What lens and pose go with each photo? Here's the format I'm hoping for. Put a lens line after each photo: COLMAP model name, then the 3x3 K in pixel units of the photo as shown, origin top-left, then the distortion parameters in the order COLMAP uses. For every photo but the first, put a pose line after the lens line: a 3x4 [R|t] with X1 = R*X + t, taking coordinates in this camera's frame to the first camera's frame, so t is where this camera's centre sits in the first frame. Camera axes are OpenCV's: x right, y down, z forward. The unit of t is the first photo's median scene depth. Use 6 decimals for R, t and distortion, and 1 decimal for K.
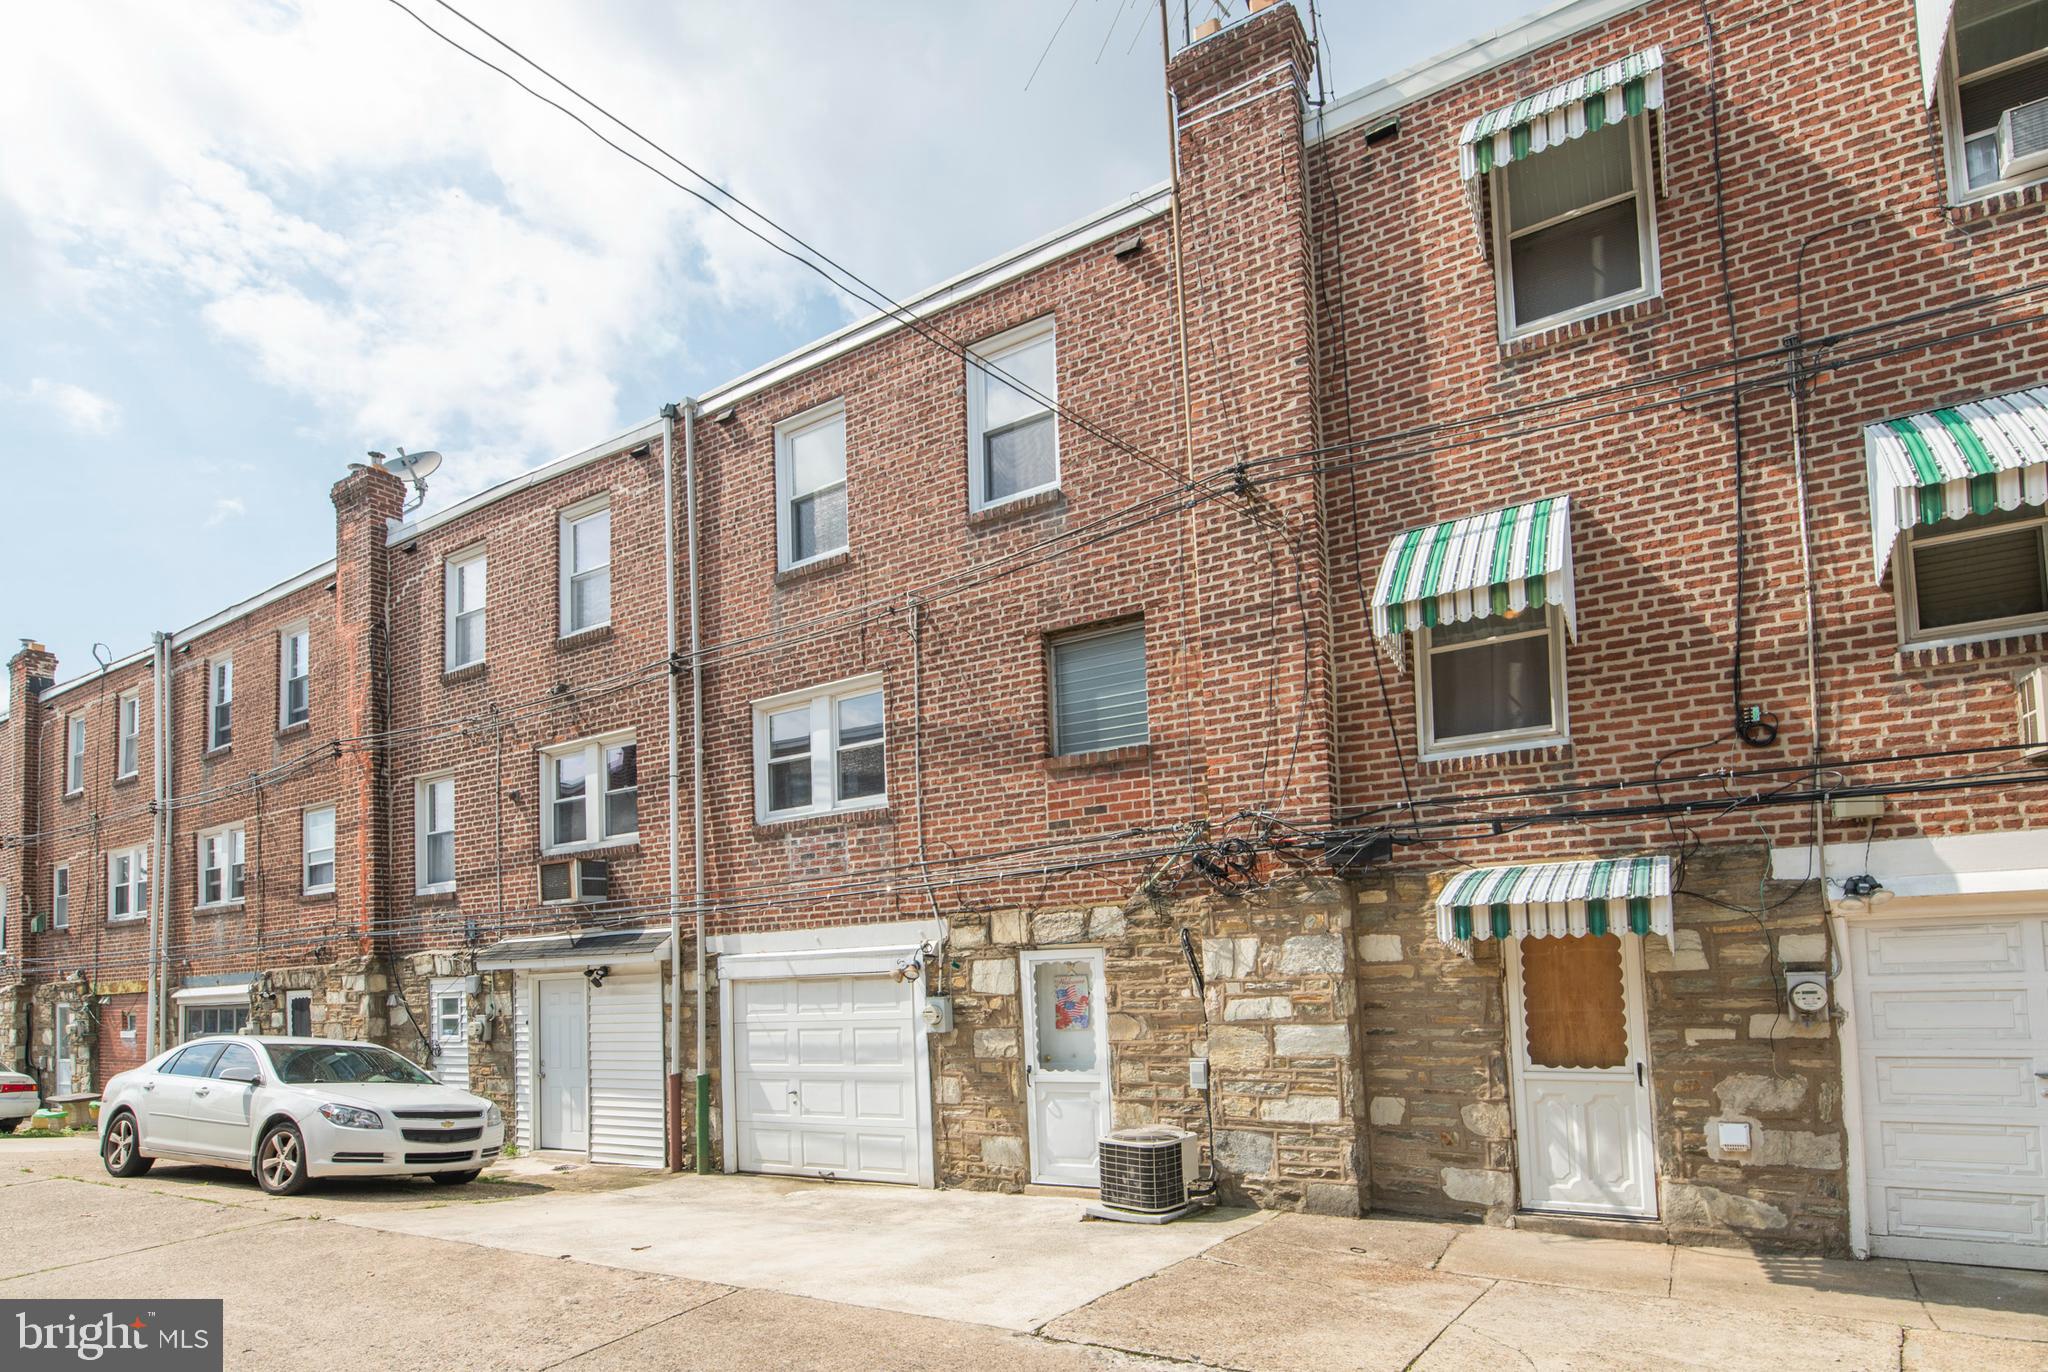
lens RADIAL K [[997.4, 0, 1024.0], [0, 997.4, 686.0], [0, 0, 1]] dist [-0.001875, -0.001205]
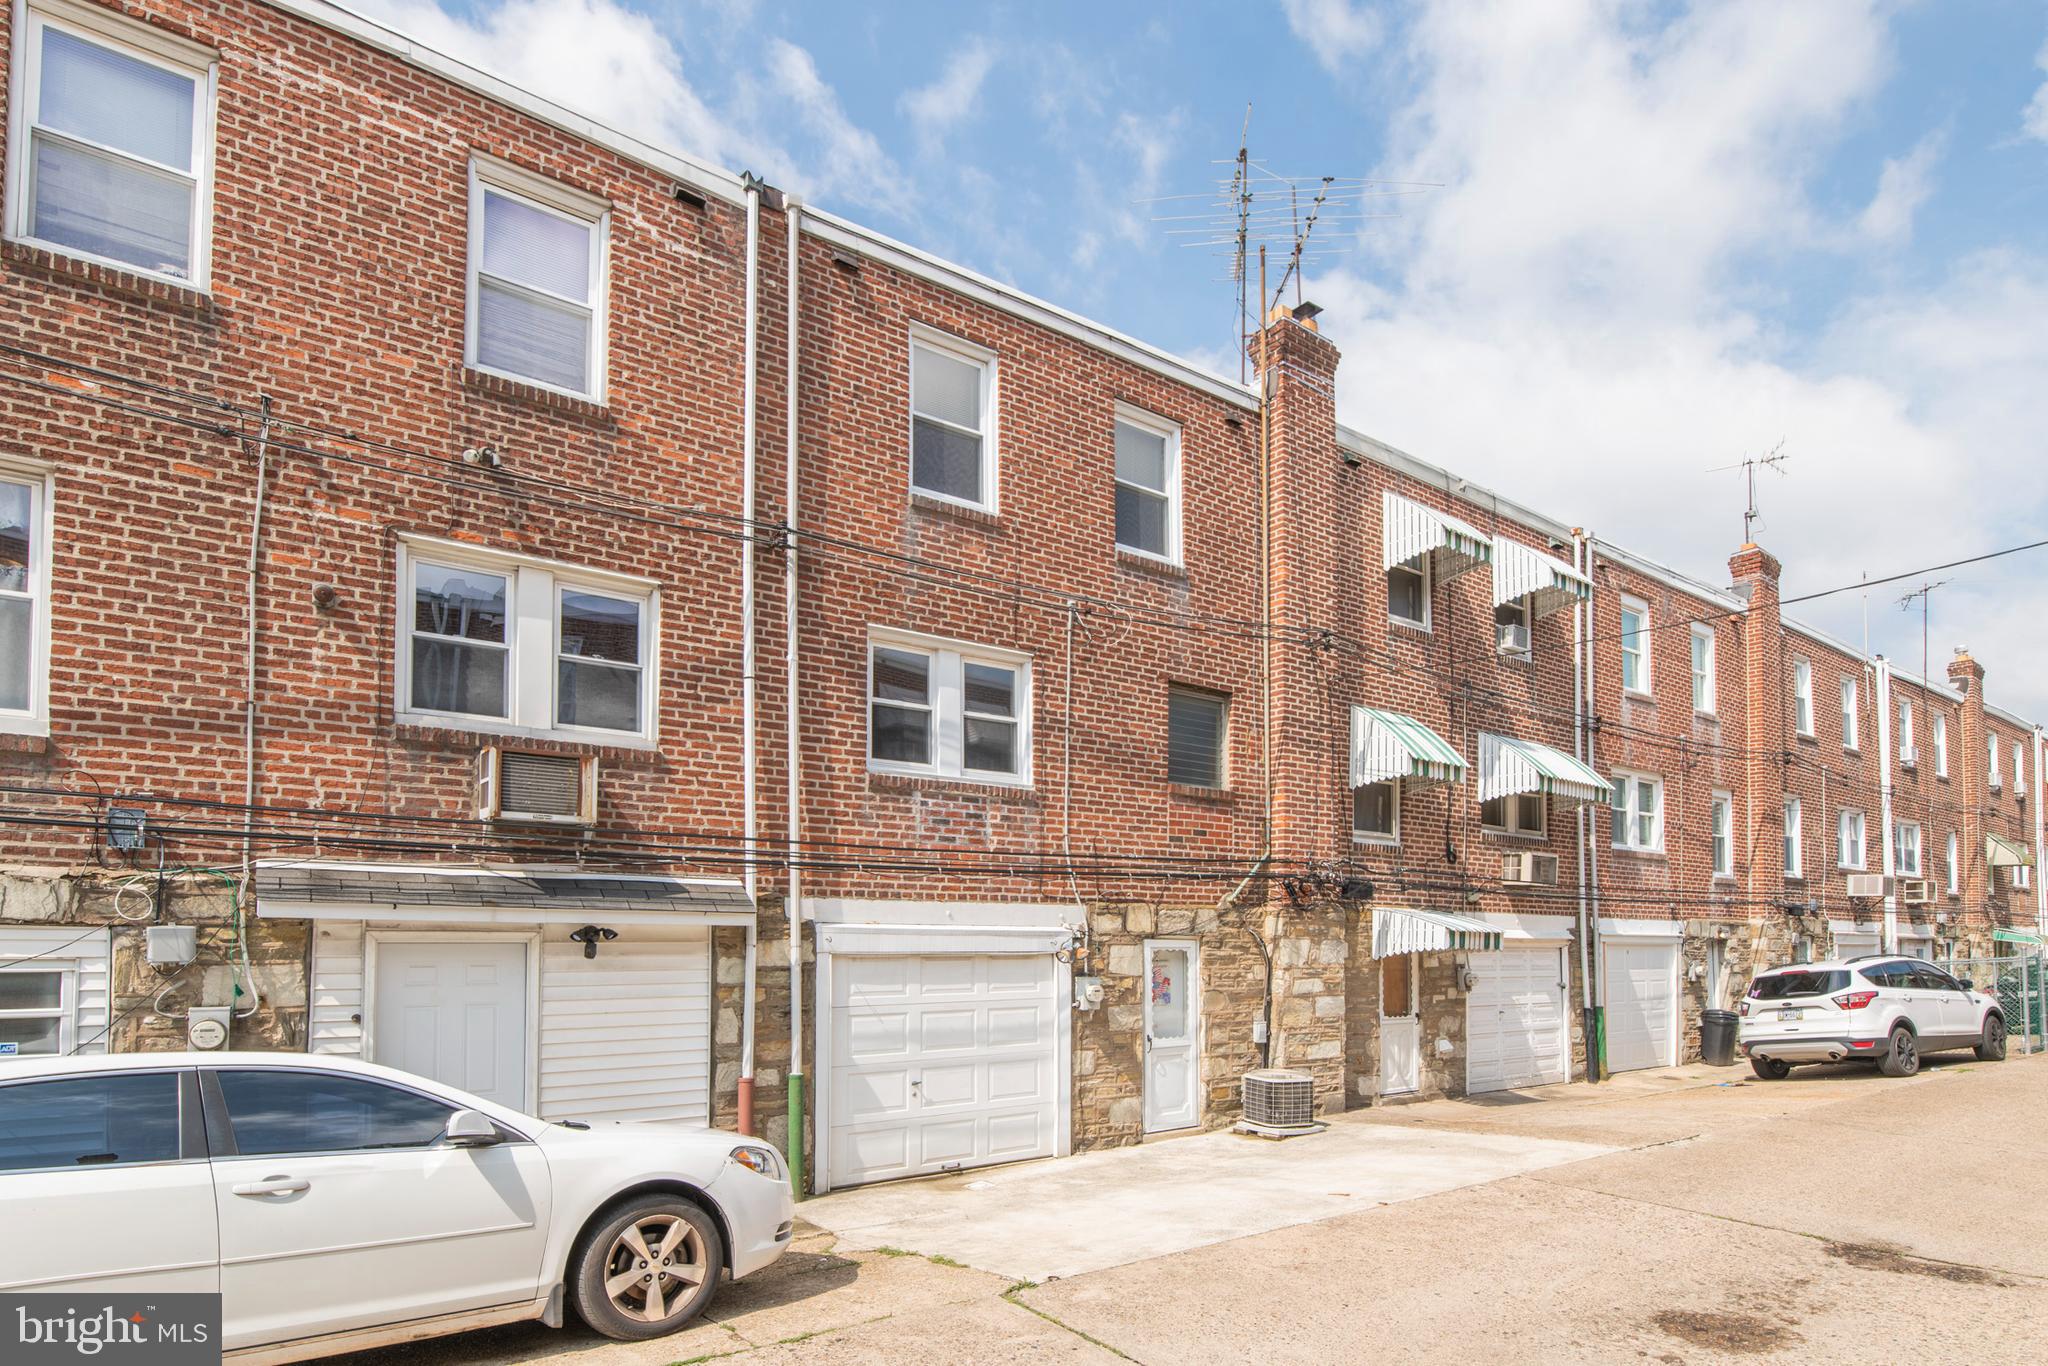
lens RADIAL K [[1001.4, 0, 1026.6], [0, 1001.4, 657.3], [0, 0, 1]] dist [-0.001866, -0.001099]
pose [[0.420746, 0.286094, 0.860885, -1.200300], [-0.268369, 0.945748, -0.183135, 0.206719], [-0.866575, -0.153981, 0.474698, 0.613285]]
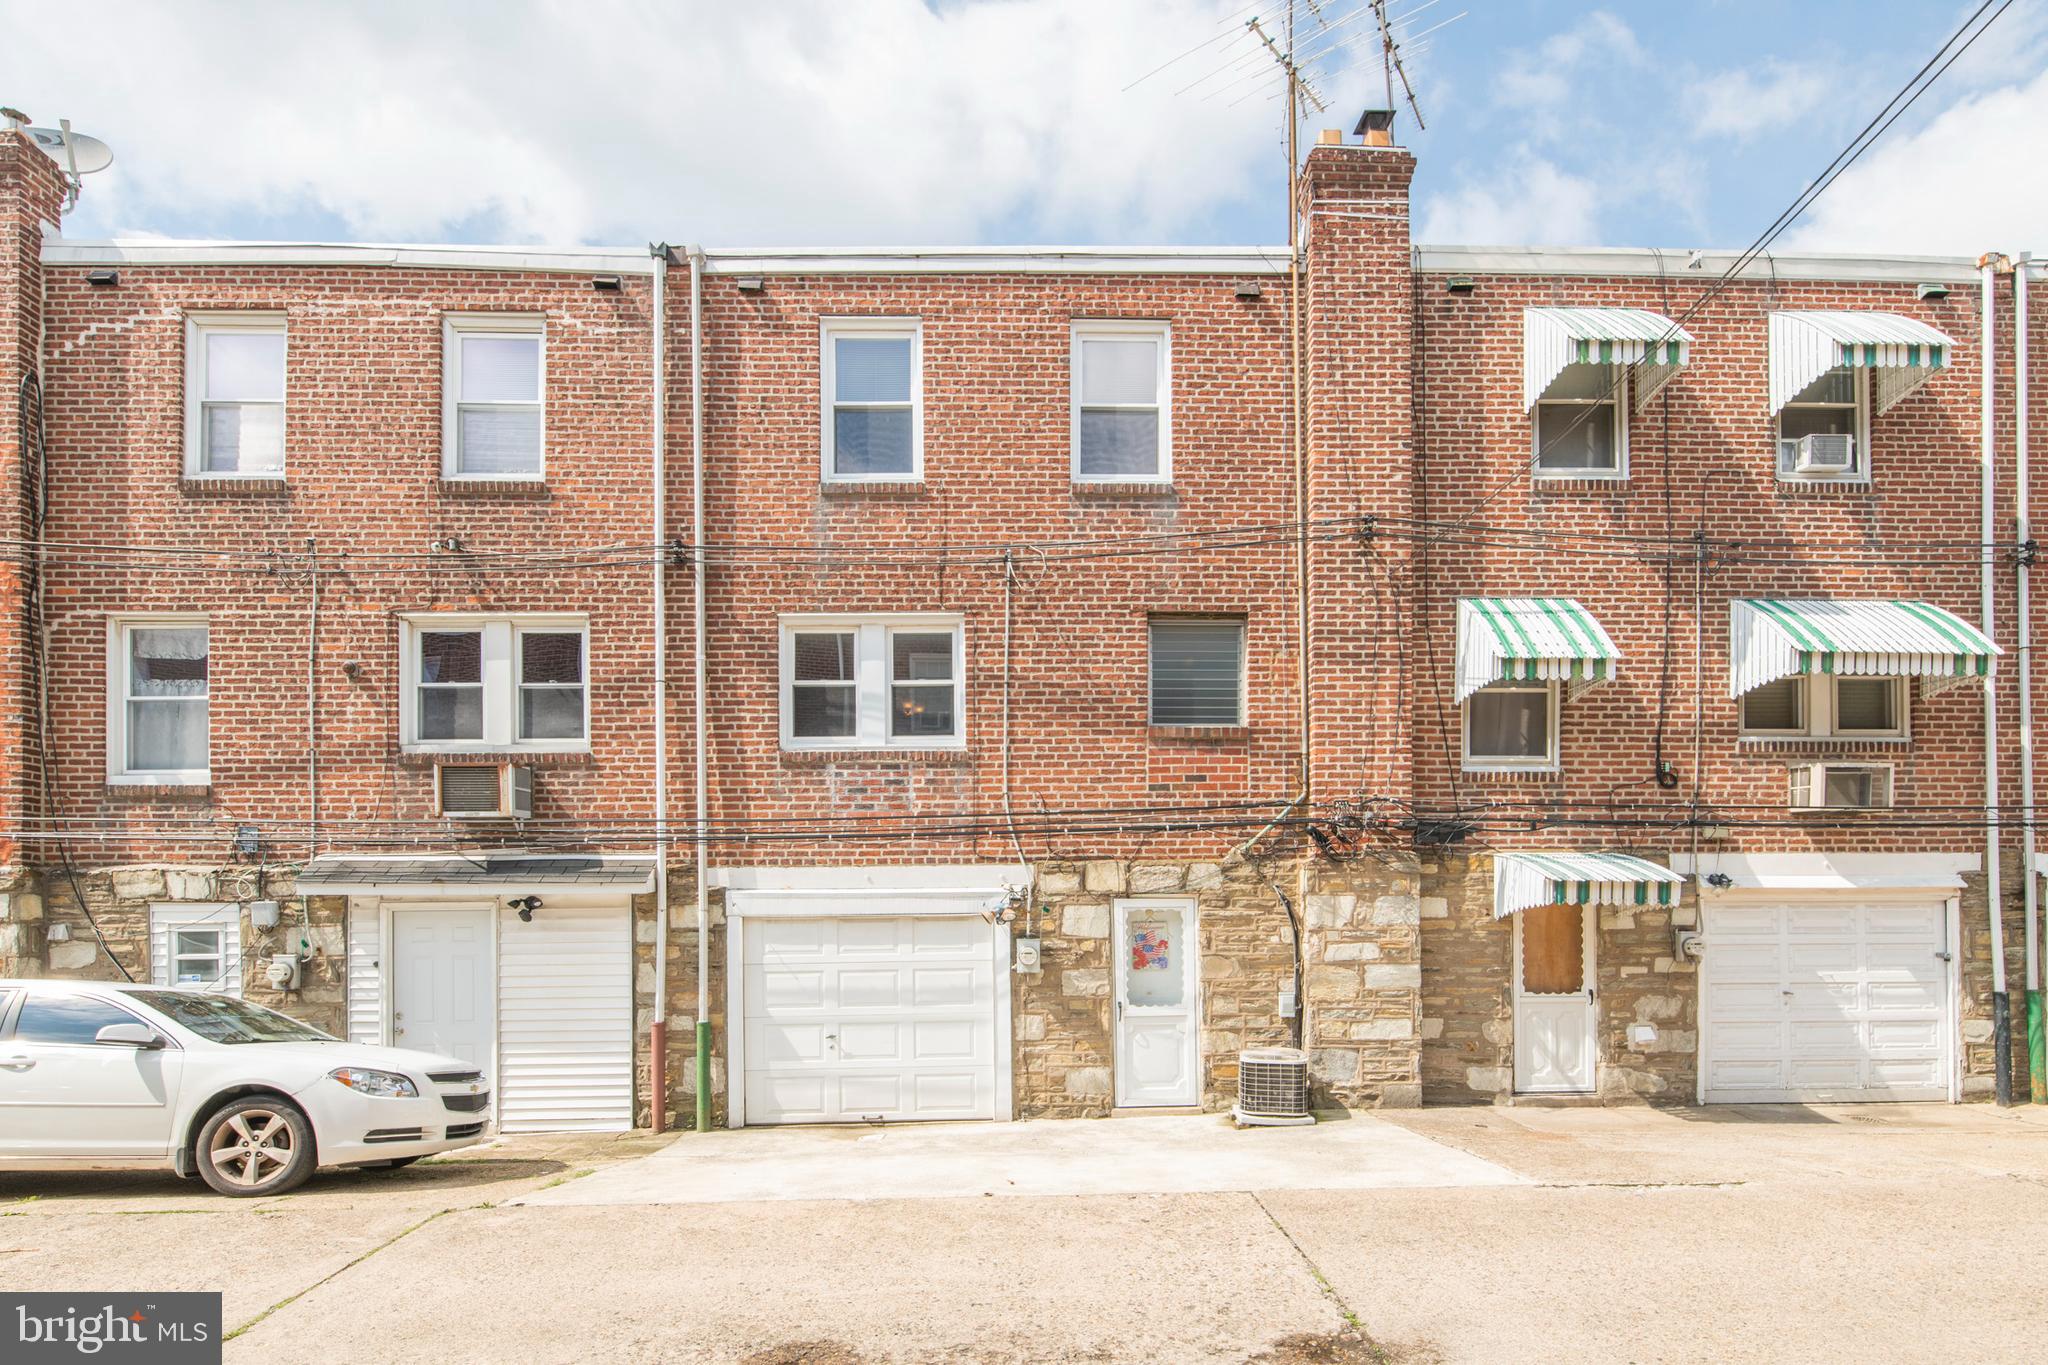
lens RADIAL K [[1004.5, 0, 1060.5], [0, 1004.5, 661.0], [0, 0, 1]] dist [-0.001868, -0.000498]
pose [[0.845615, 0.158042, 0.509862, -0.662342], [-0.169267, 0.985261, -0.024669, 0.047056], [-0.506246, -0.065442, 0.859903, 0.102179]]
